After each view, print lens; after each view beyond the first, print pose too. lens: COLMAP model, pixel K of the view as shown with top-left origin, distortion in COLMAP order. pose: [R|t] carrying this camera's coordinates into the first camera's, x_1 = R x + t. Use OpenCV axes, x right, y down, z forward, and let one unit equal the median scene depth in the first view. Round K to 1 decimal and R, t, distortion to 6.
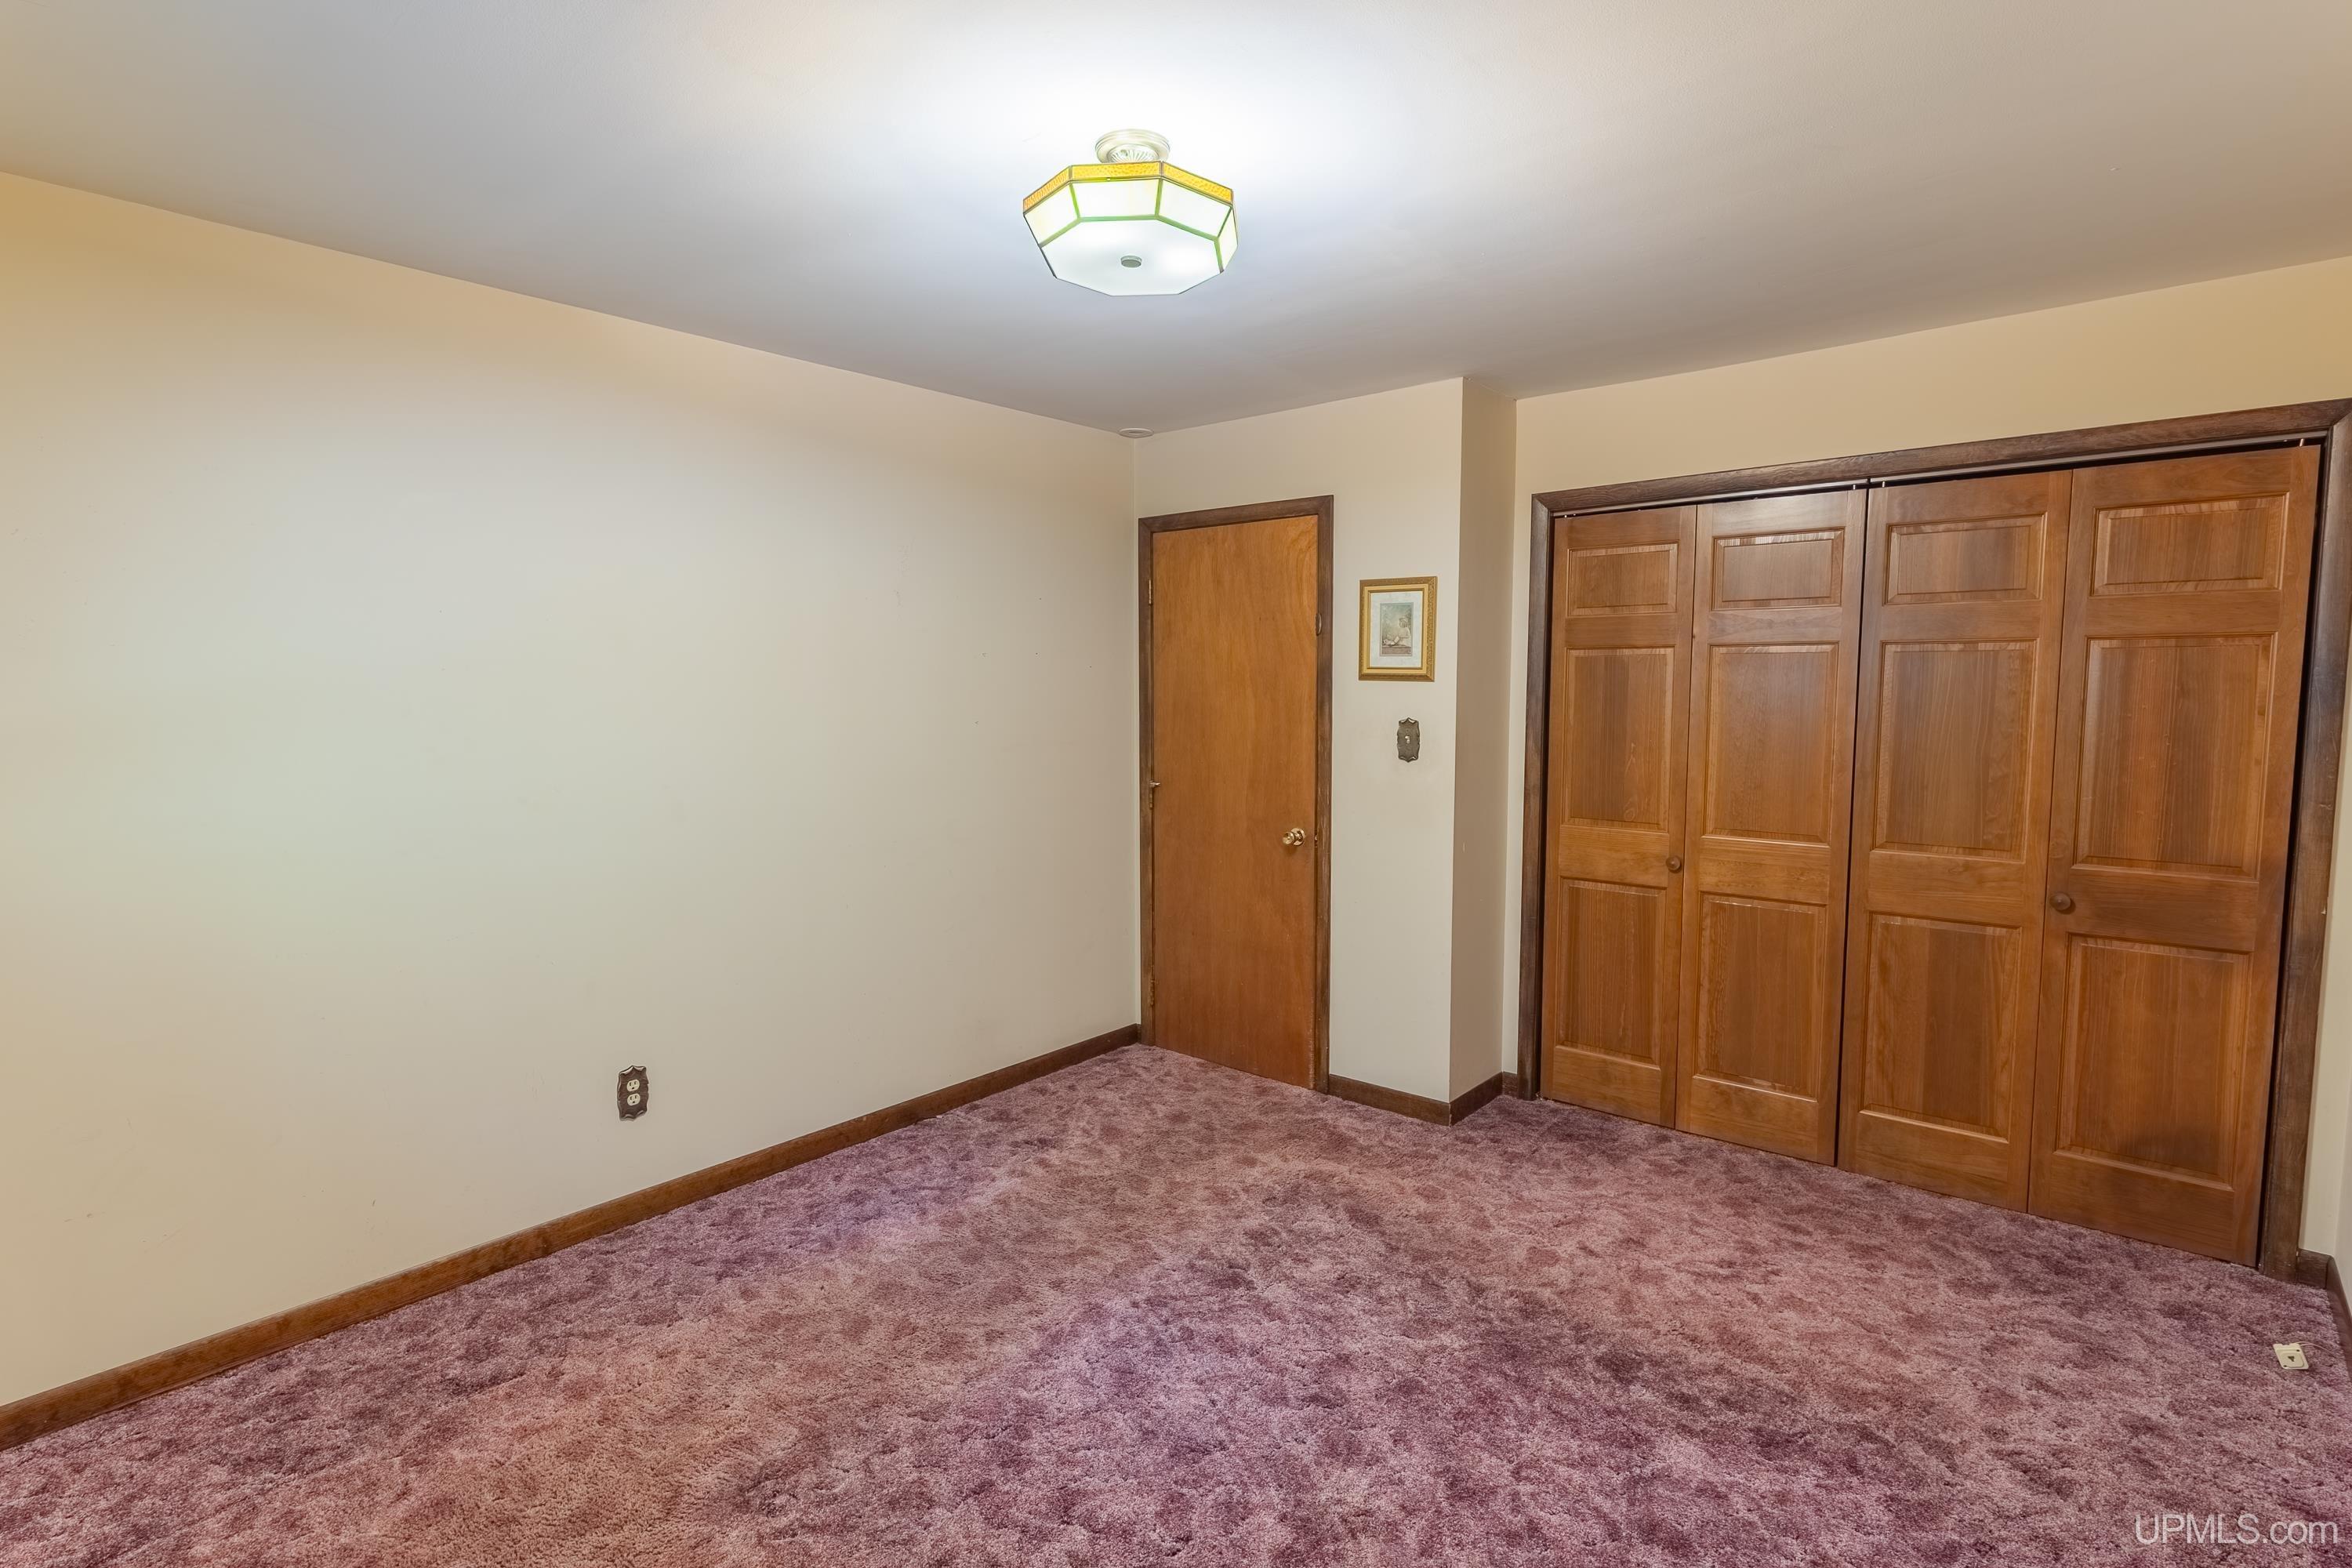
lens RADIAL K [[1109.5, 0, 1185.9], [0, 1109.5, 783.1], [0, 0, 1]] dist [0.001914, -0.000255]
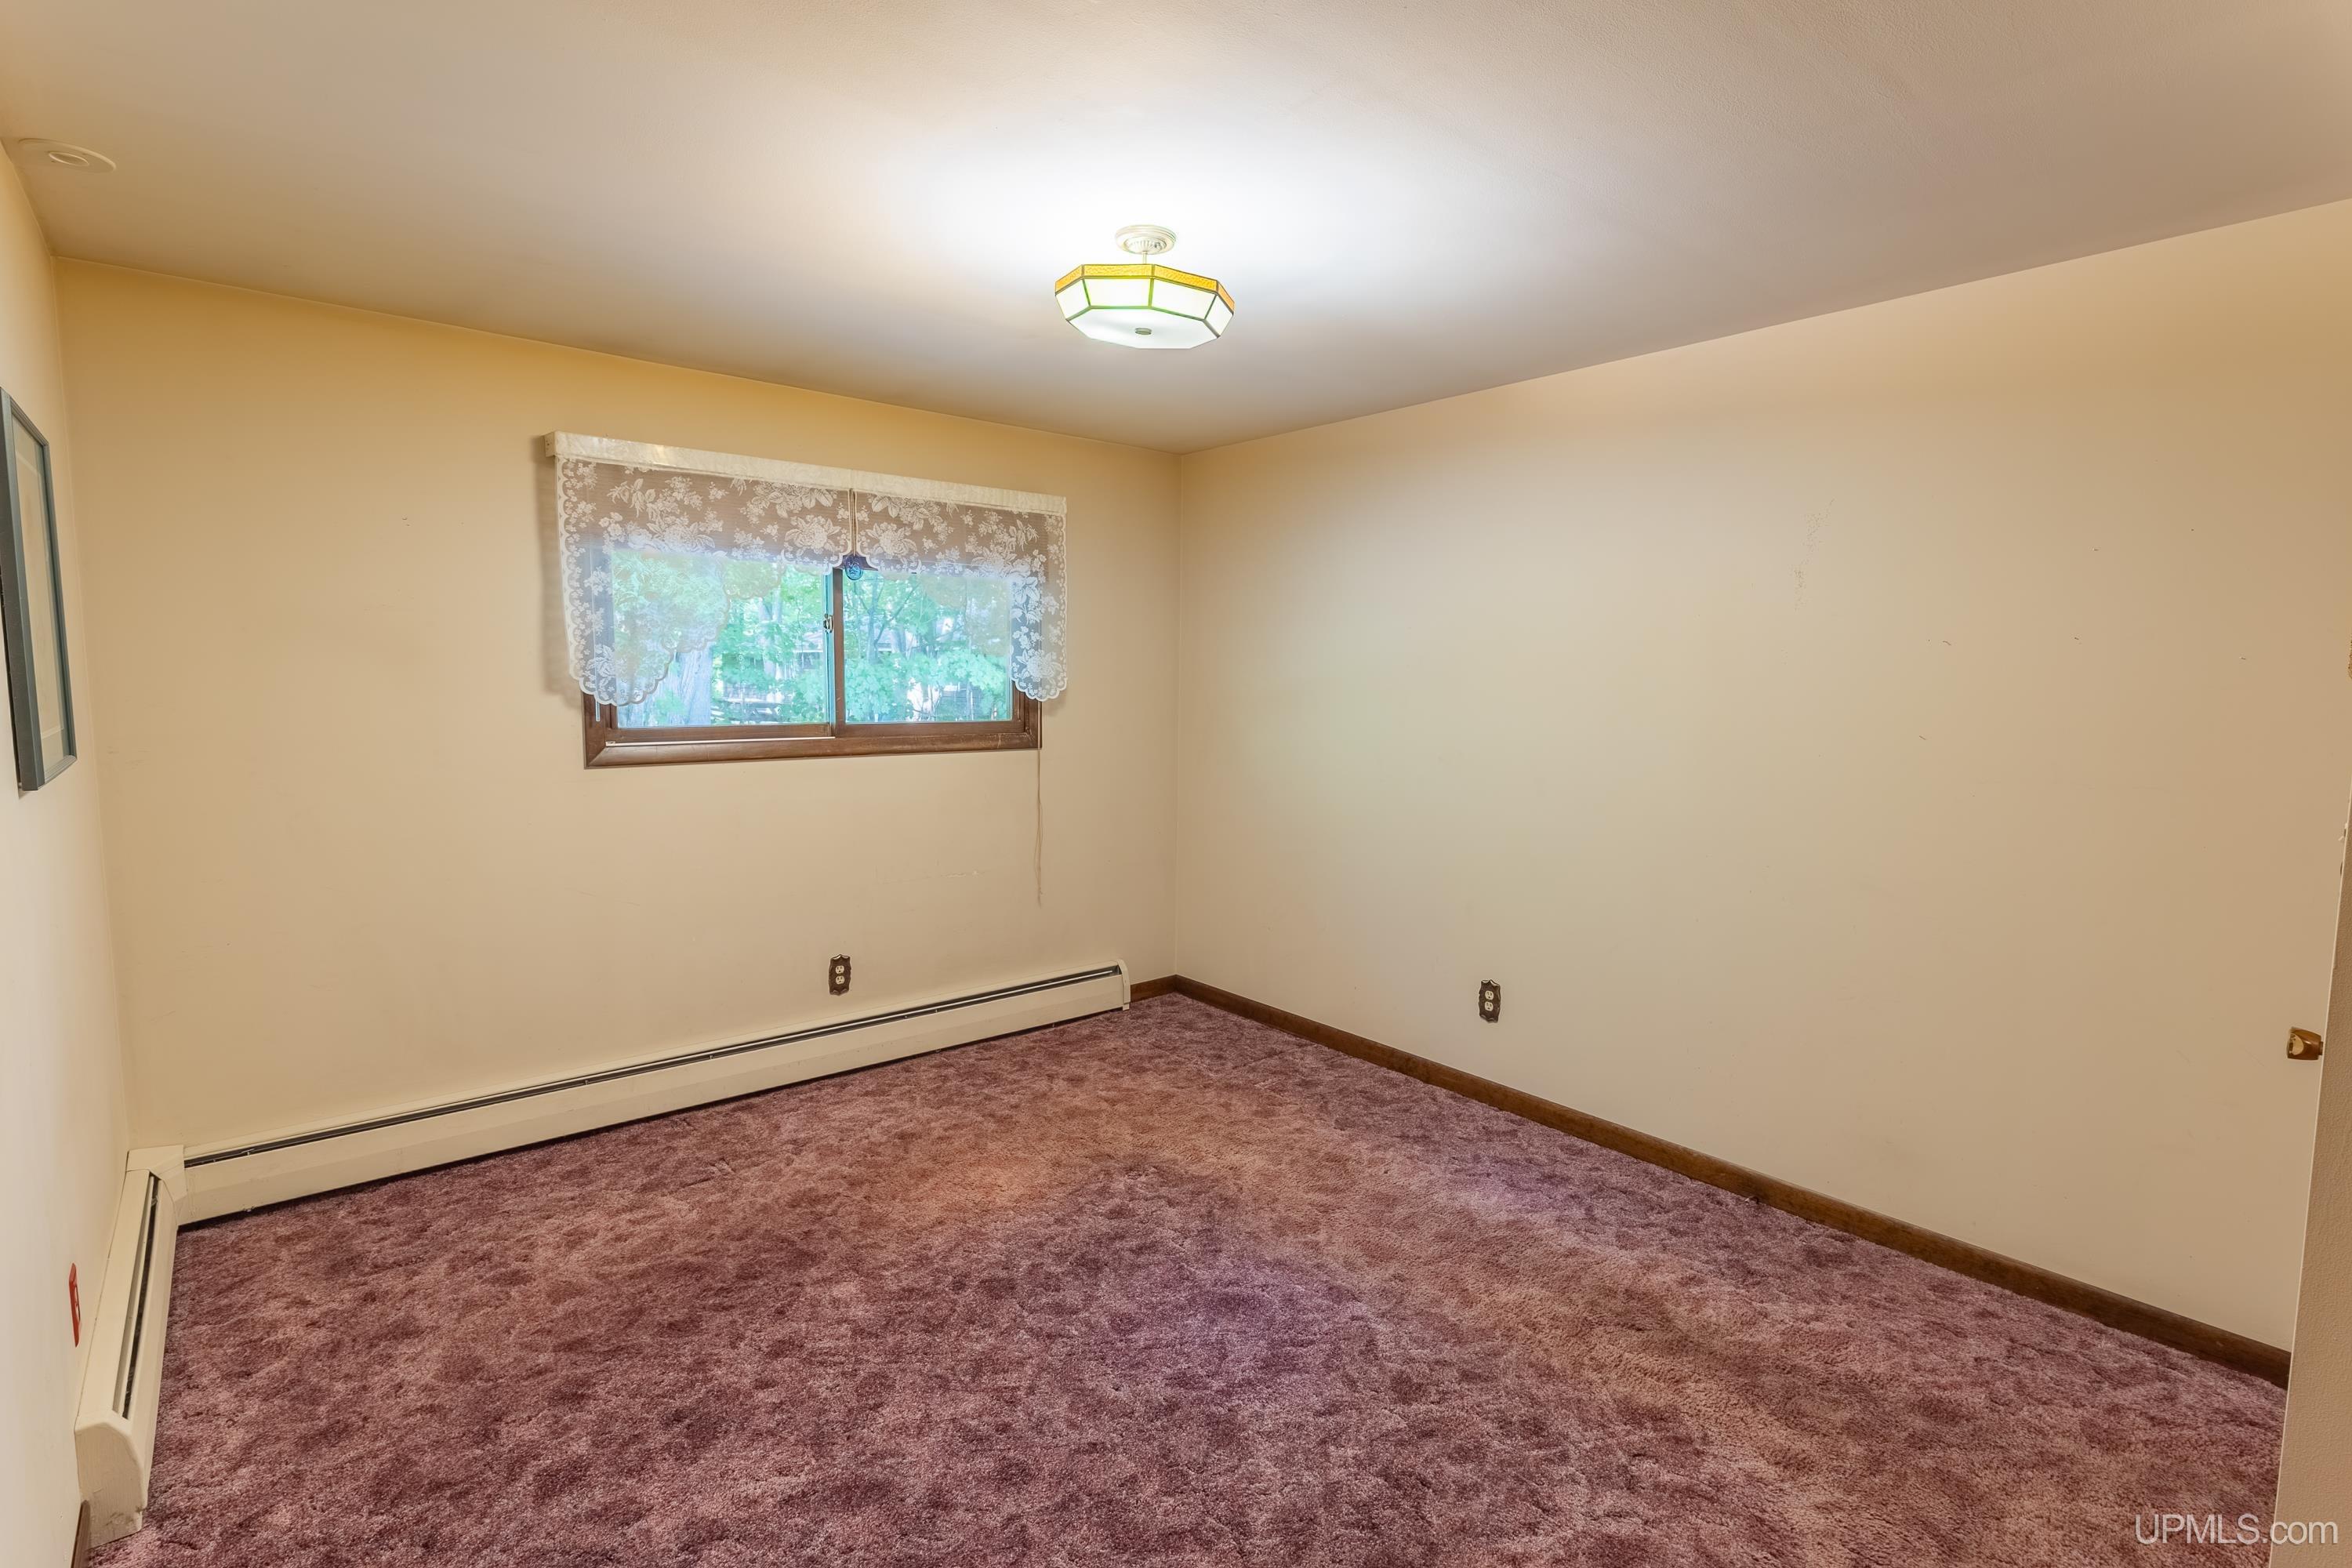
lens RADIAL K [[1109.5, 0, 1185.9], [0, 1109.5, 783.1], [0, 0, 1]] dist [0.001914, -0.000255]
pose [[-0.163860, 0.105632, -0.980812, 0.700630], [-0.089523, 0.988556, 0.121423, -0.084900], [0.982413, 0.107701, -0.152528, 0.734141]]
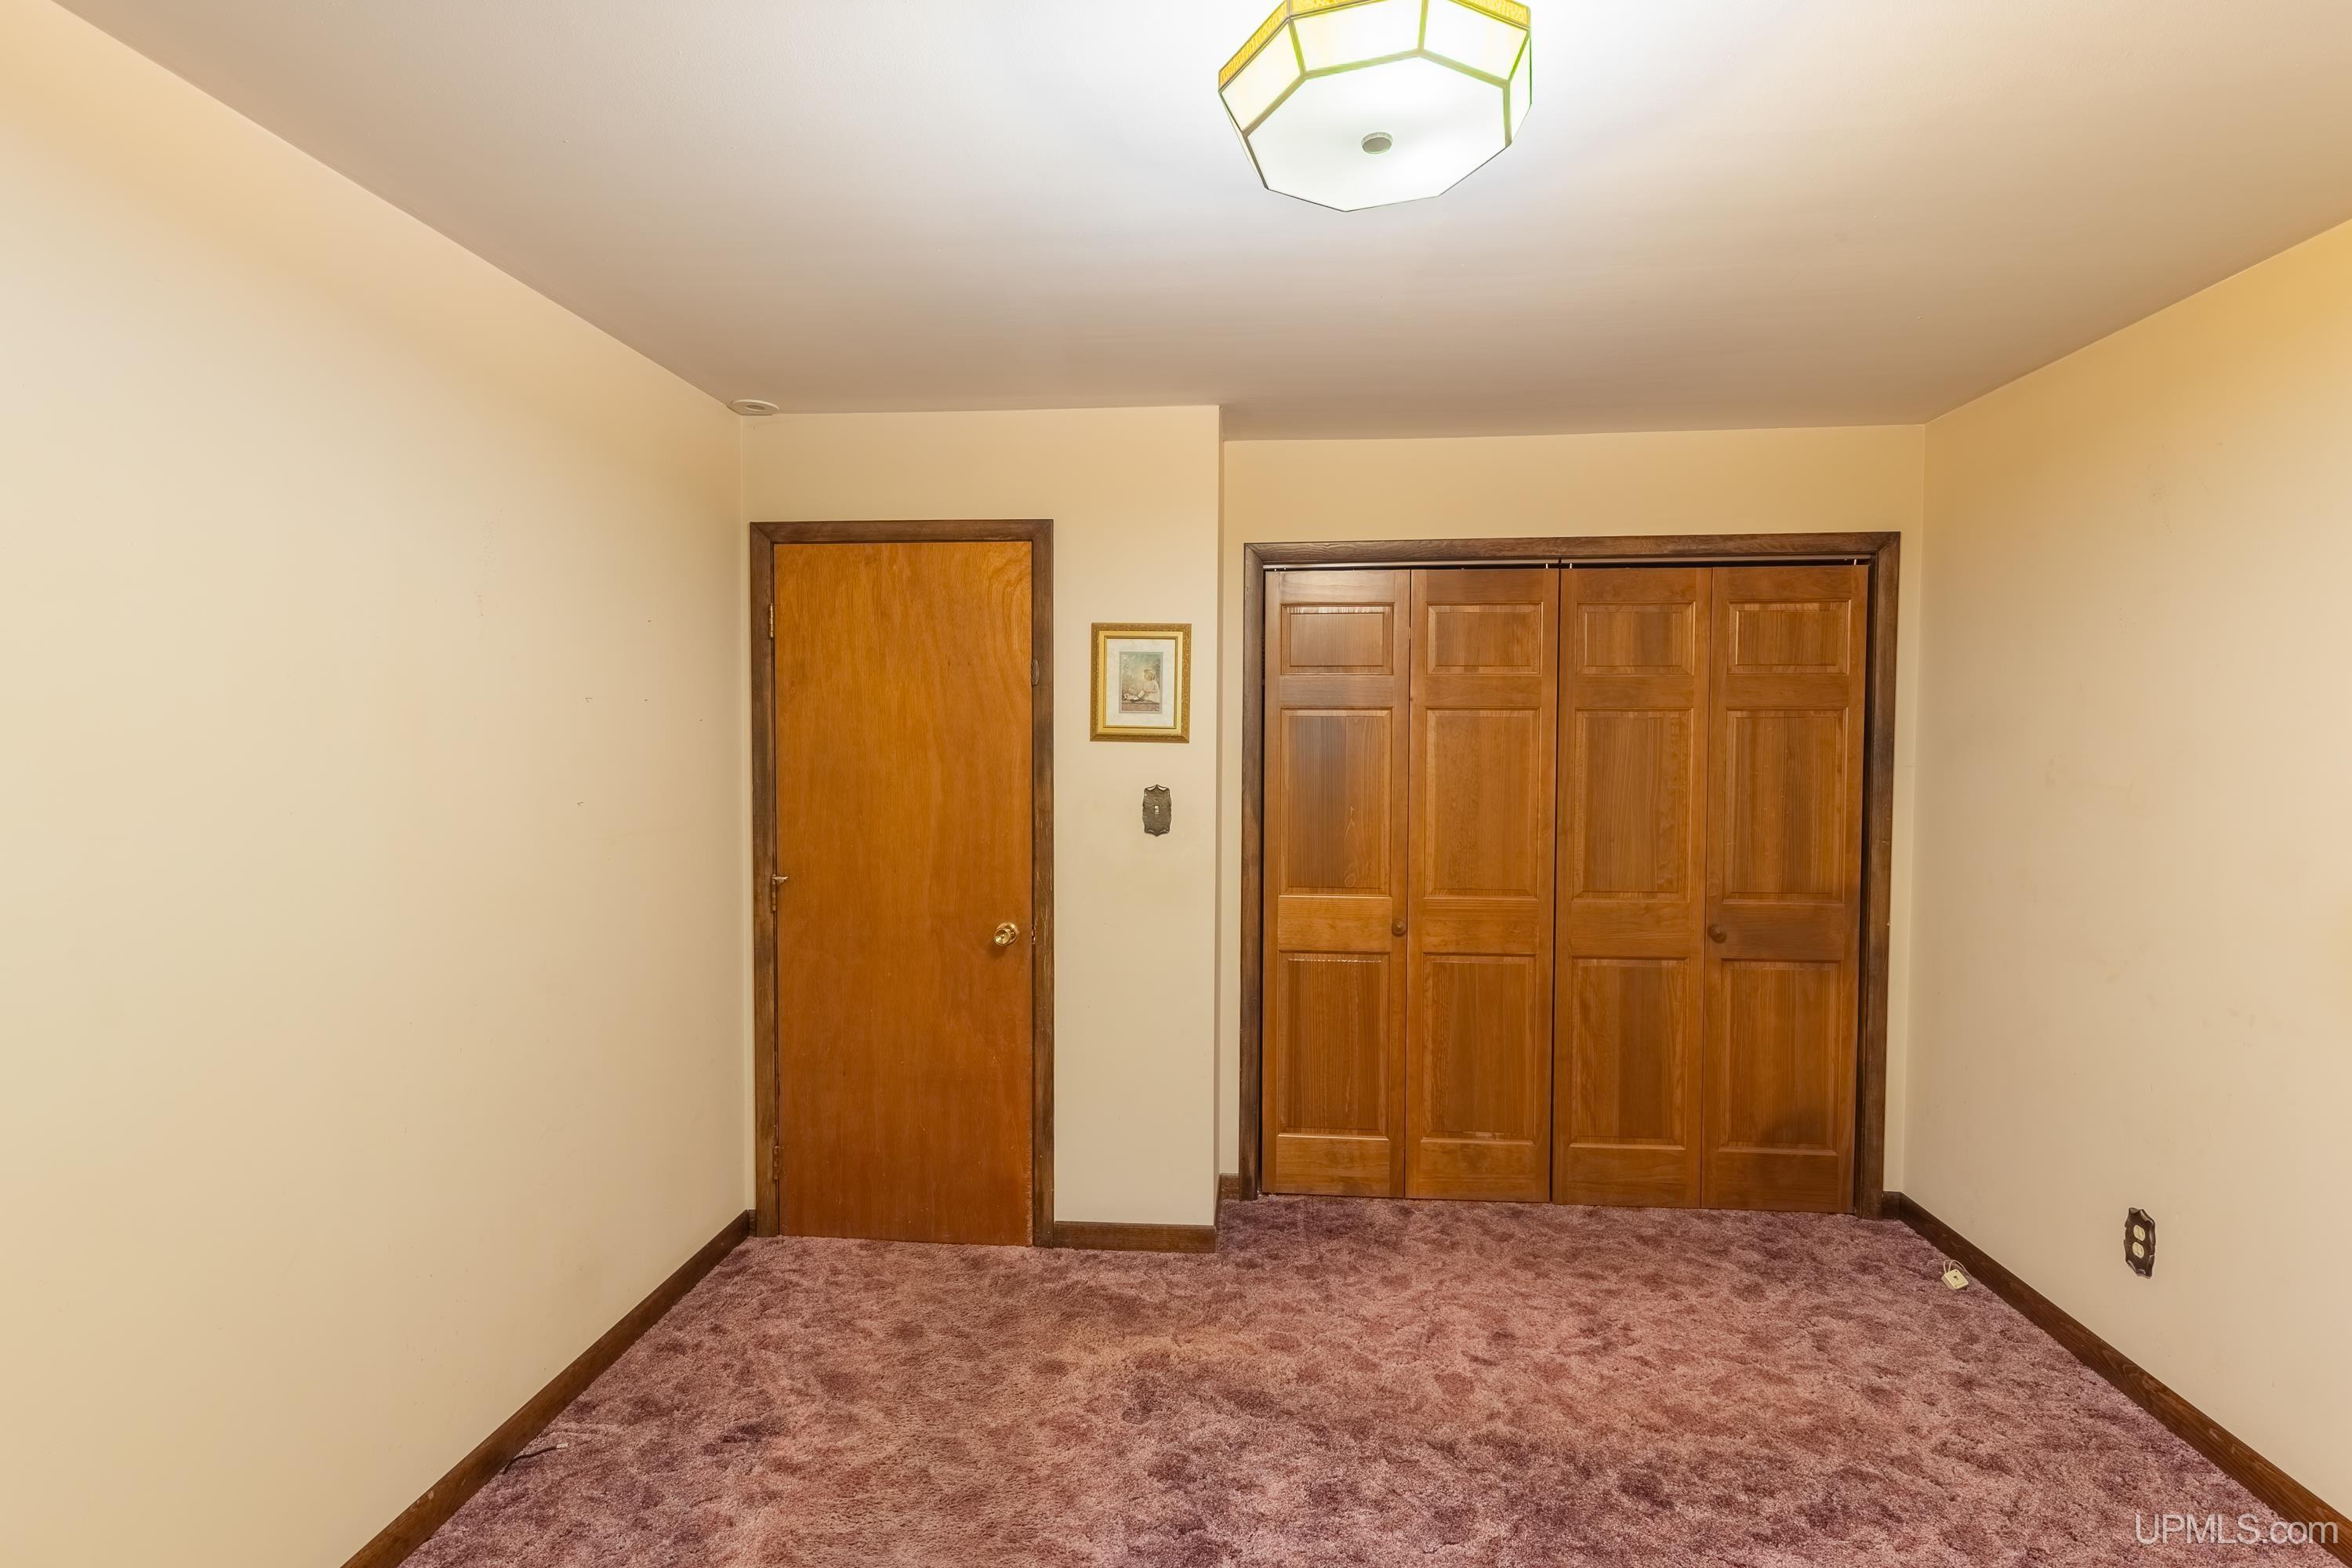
lens RADIAL K [[1140.4, 0, 1167.0], [0, 1140.4, 784.5], [0, 0, 1]] dist [0.004262, 0.000359]
pose [[0.823617, -0.017417, 0.566879, -0.325267], [0.047338, 0.998152, -0.038110, -0.027274], [-0.565168, 0.058223, 0.822919, 0.290970]]
